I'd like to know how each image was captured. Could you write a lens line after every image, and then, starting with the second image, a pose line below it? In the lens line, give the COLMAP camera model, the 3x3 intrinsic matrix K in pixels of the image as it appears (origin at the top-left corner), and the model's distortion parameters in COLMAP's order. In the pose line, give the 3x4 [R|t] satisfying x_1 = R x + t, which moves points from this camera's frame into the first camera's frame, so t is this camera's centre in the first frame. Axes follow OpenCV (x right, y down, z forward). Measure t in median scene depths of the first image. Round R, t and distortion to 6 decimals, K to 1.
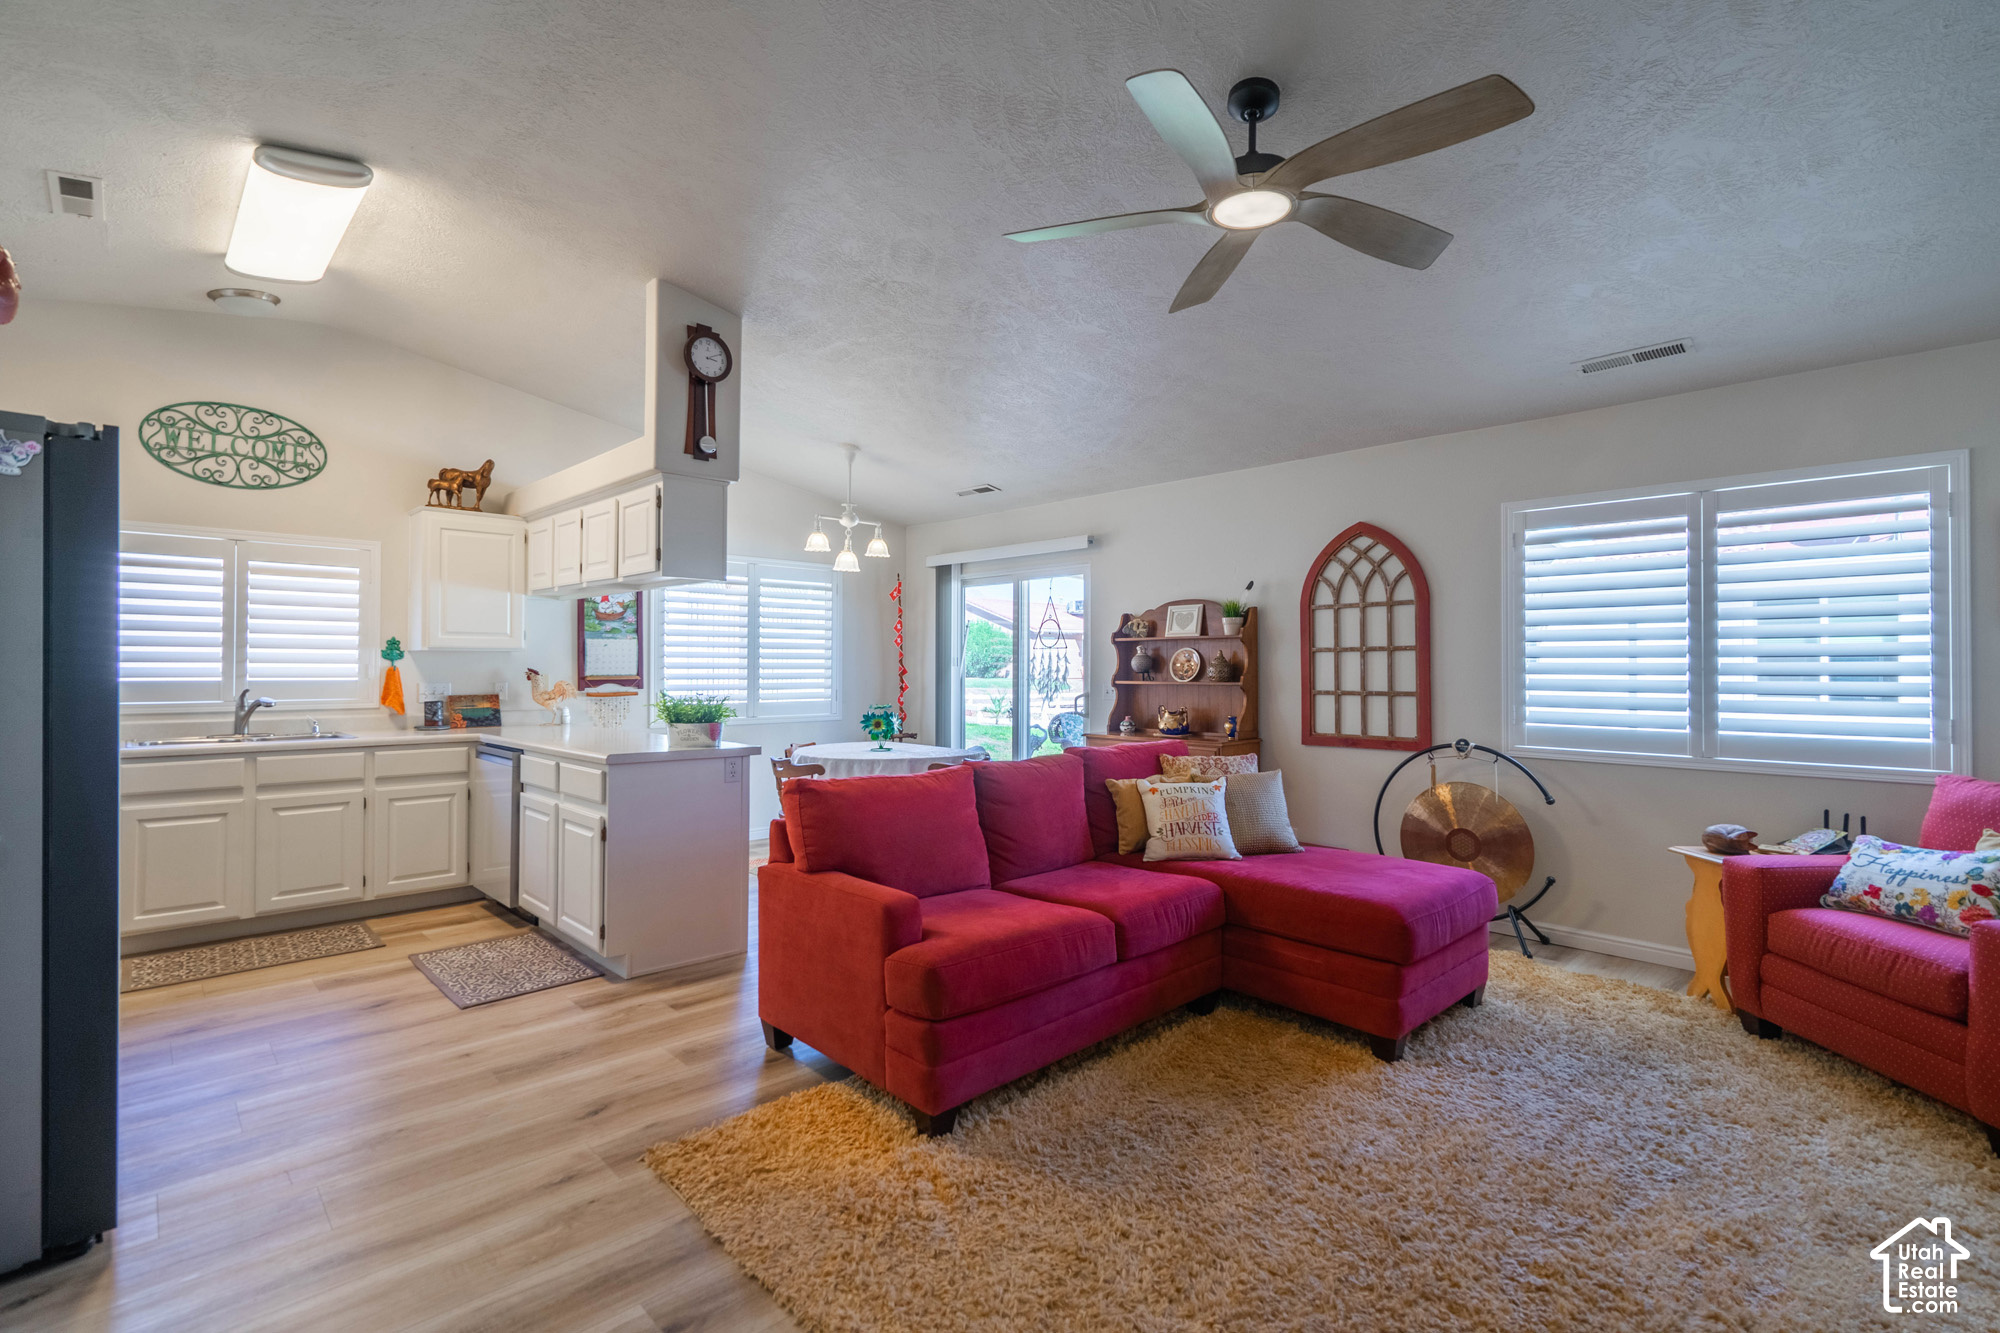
lens RADIAL K [[906.5, 0, 1002.0], [0, 906.5, 657.8], [0, 0, 1]] dist [-0.005238, 0.002927]
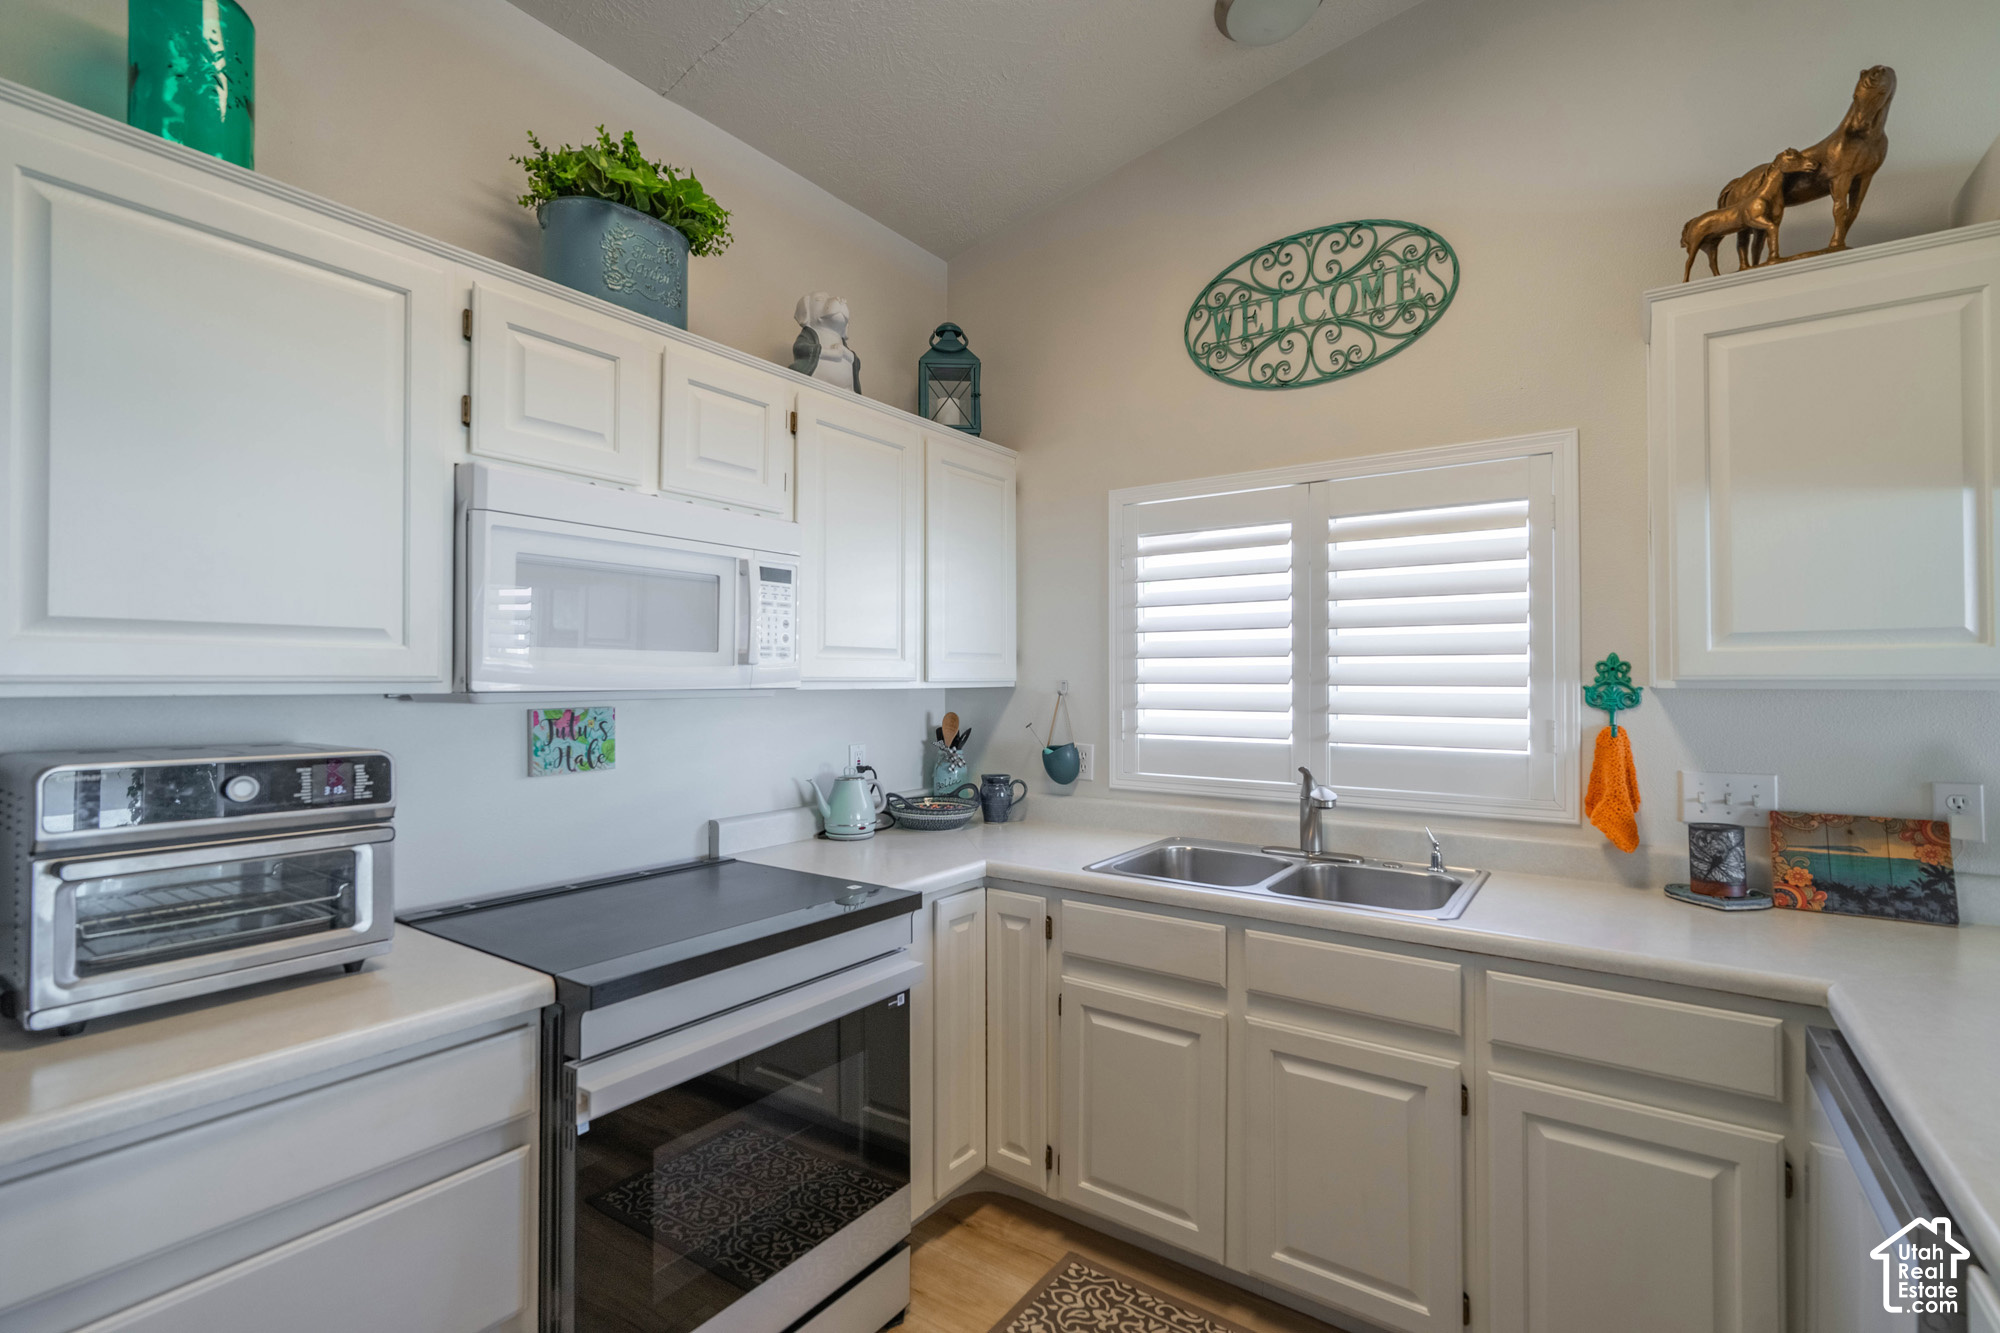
lens RADIAL K [[906.5, 0, 994.3], [0, 906.5, 668.6], [0, 0, 1]] dist [-0.005238, 0.002927]
pose [[0.187401, -0.014600, -0.982175, -0.343116], [0.011970, 0.999849, -0.012579, -0.015167], [0.982210, -0.009400, 0.187548, 0.686864]]
